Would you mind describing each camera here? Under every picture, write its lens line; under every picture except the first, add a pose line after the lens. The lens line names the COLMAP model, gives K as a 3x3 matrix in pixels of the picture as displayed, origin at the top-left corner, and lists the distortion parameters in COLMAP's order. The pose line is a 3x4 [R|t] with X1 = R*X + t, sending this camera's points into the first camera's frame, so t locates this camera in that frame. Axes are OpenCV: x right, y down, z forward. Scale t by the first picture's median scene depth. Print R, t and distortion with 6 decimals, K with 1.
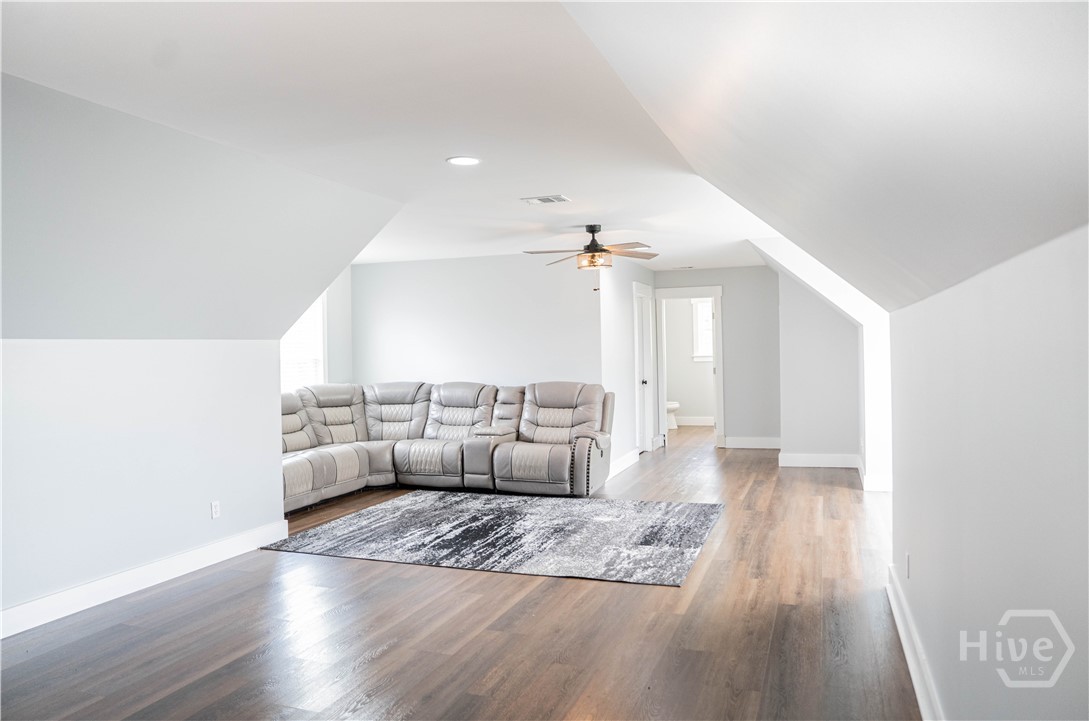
lens RADIAL K [[752.0, 0, 545.8], [0, 752.0, 360.8], [0, 0, 1]] dist [-0.048922, 0.000866]
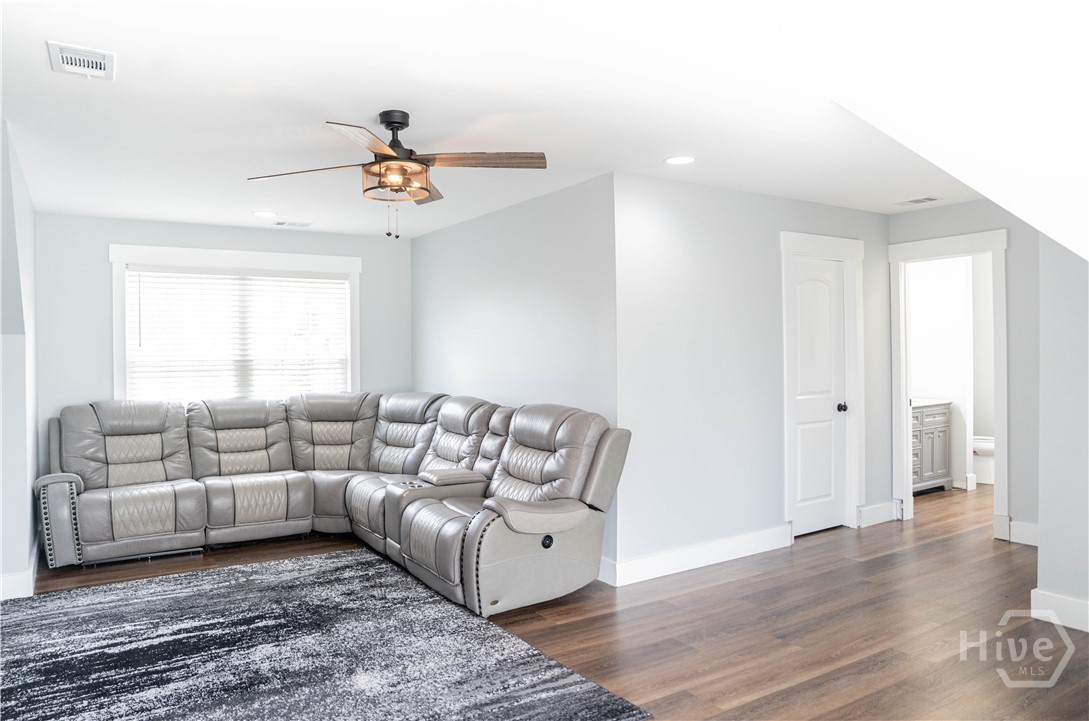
lens RADIAL K [[752.0, 0, 543.8], [0, 752.0, 354.4], [0, 0, 1]] dist [-0.048922, 0.000866]
pose [[0.795117, 0.011433, -0.606348, 0.374111], [-0.015455, 0.999880, -0.001413, -0.010522], [0.606259, 0.010495, 0.795198, 0.522010]]
